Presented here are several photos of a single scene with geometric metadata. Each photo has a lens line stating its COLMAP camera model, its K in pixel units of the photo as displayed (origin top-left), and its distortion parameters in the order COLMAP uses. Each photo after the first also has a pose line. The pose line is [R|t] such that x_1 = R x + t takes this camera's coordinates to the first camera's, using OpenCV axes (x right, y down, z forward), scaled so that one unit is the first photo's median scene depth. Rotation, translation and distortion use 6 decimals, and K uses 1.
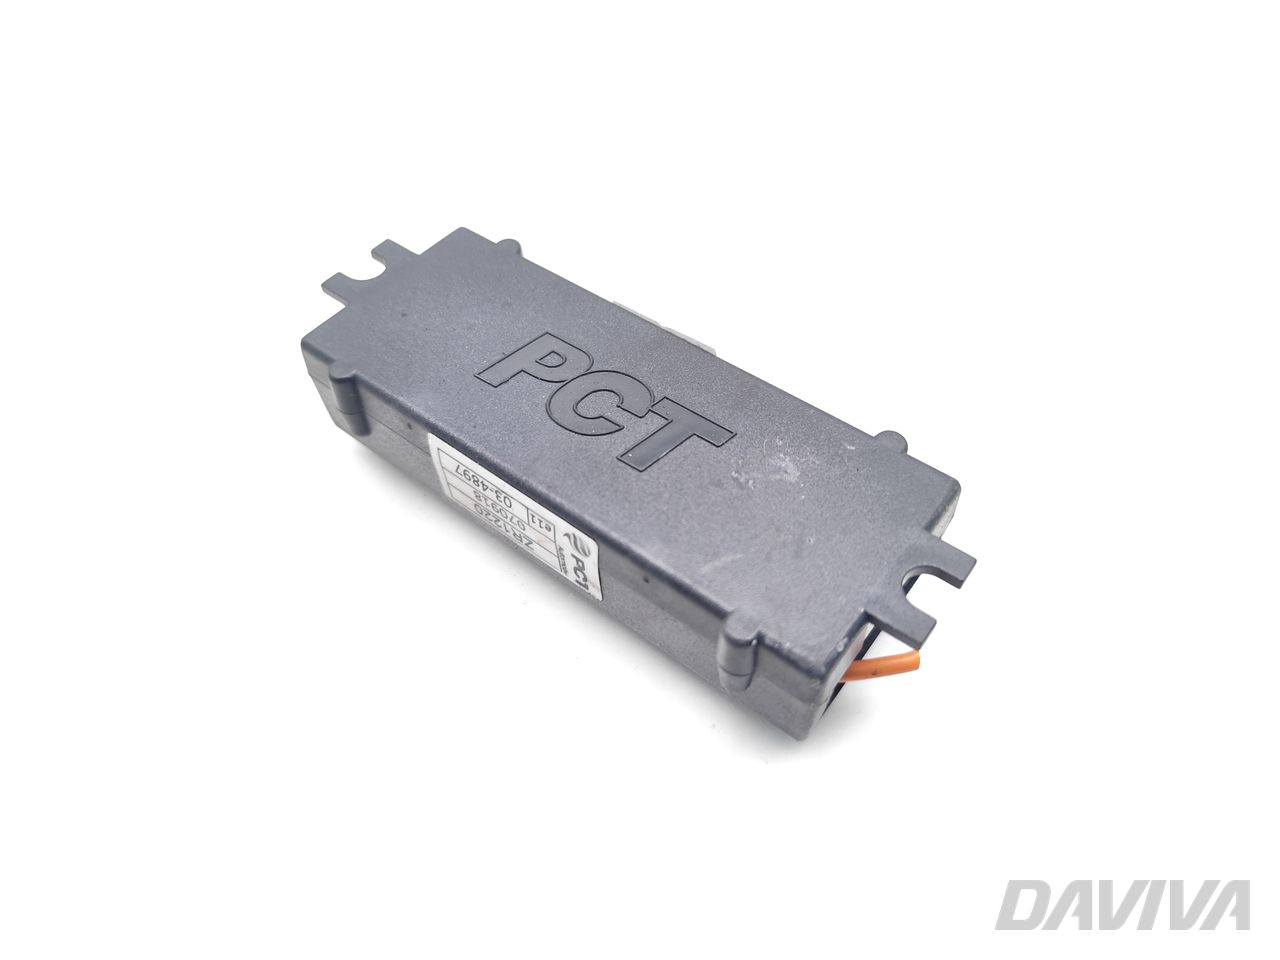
lens RADIAL K [[950.4, 0, 640.0], [0, 950.4, 480.0], [0, 0, 1]] dist [0.003756, 0.000075]
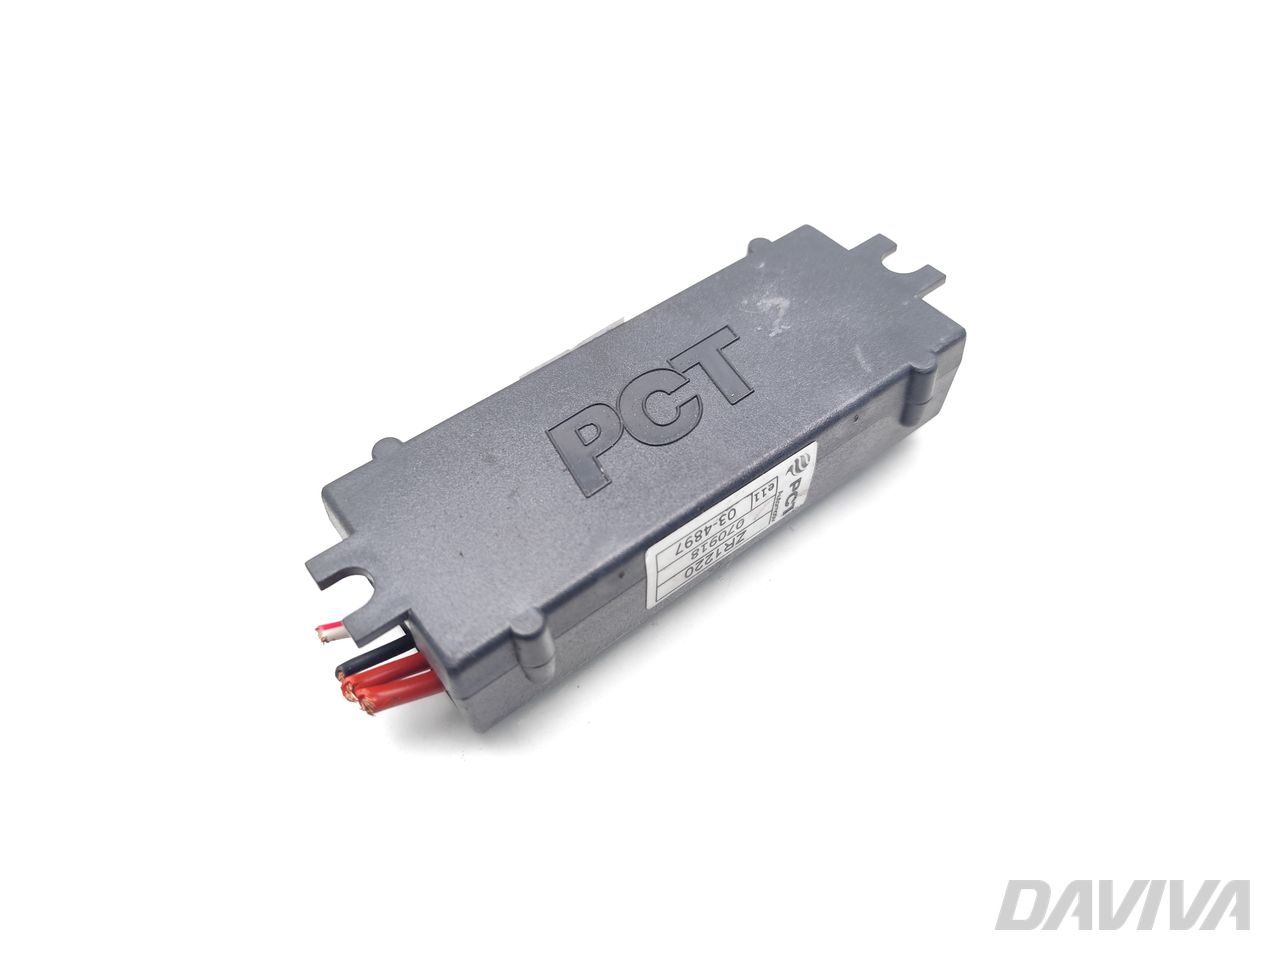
lens RADIAL K [[950.4, 0, 640.0], [0, 950.4, 480.0], [0, 0, 1]] dist [0.003756, 0.000075]
pose [[0.258415, -0.765018, 0.589890, -0.721377], [0.774427, 0.529079, 0.346898, -0.415829], [-0.577481, 0.367183, 0.729172, 0.289979]]
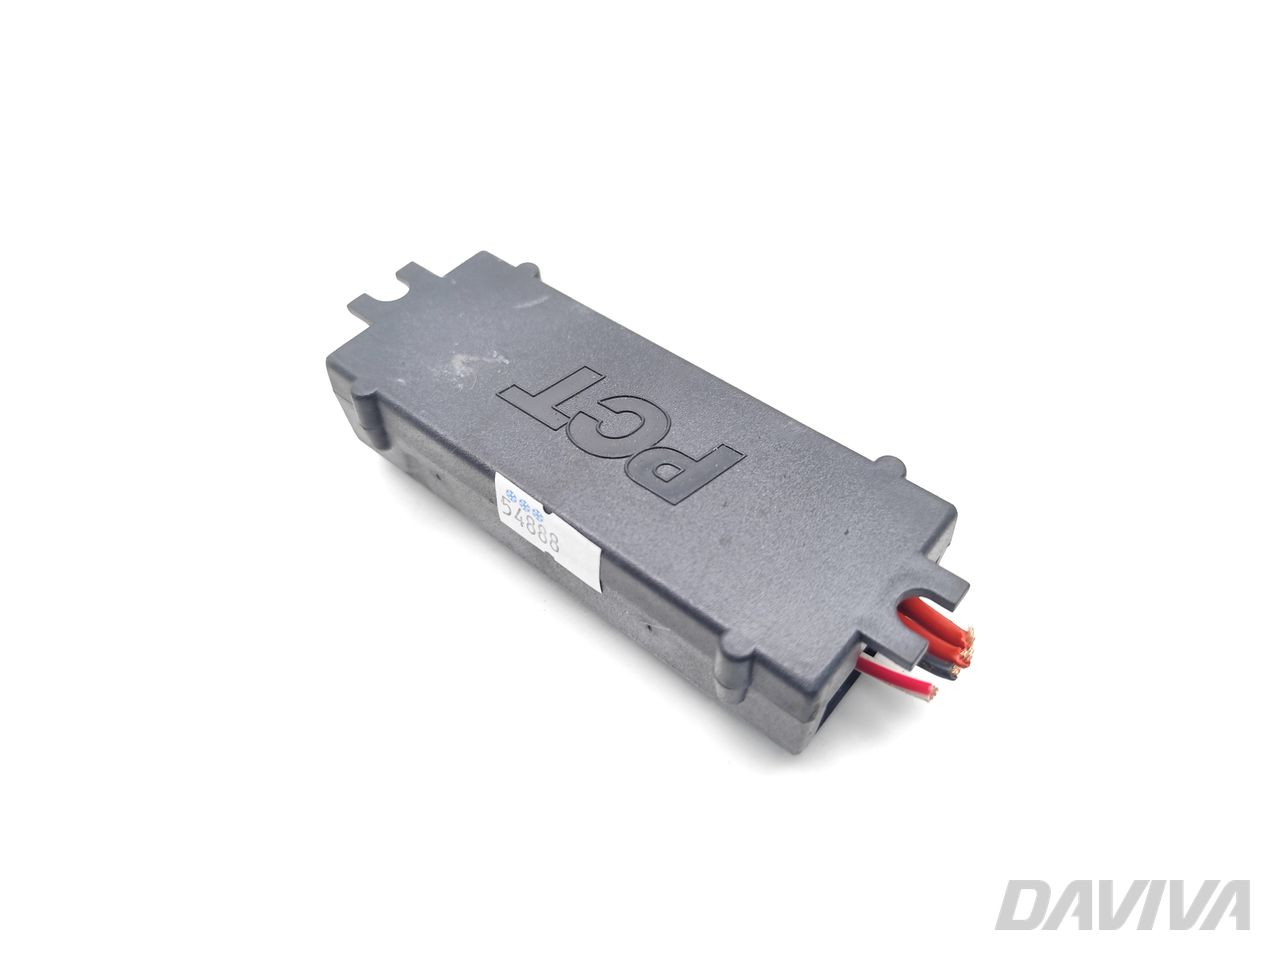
lens RADIAL K [[950.4, 0, 640.0], [0, 950.4, 480.0], [0, 0, 1]] dist [0.003756, 0.000075]
pose [[-0.999222, -0.014329, 0.036737, -0.105427], [0.038879, -0.202404, 0.978530, -1.118895], [-0.006586, 0.979197, 0.202803, 0.849314]]
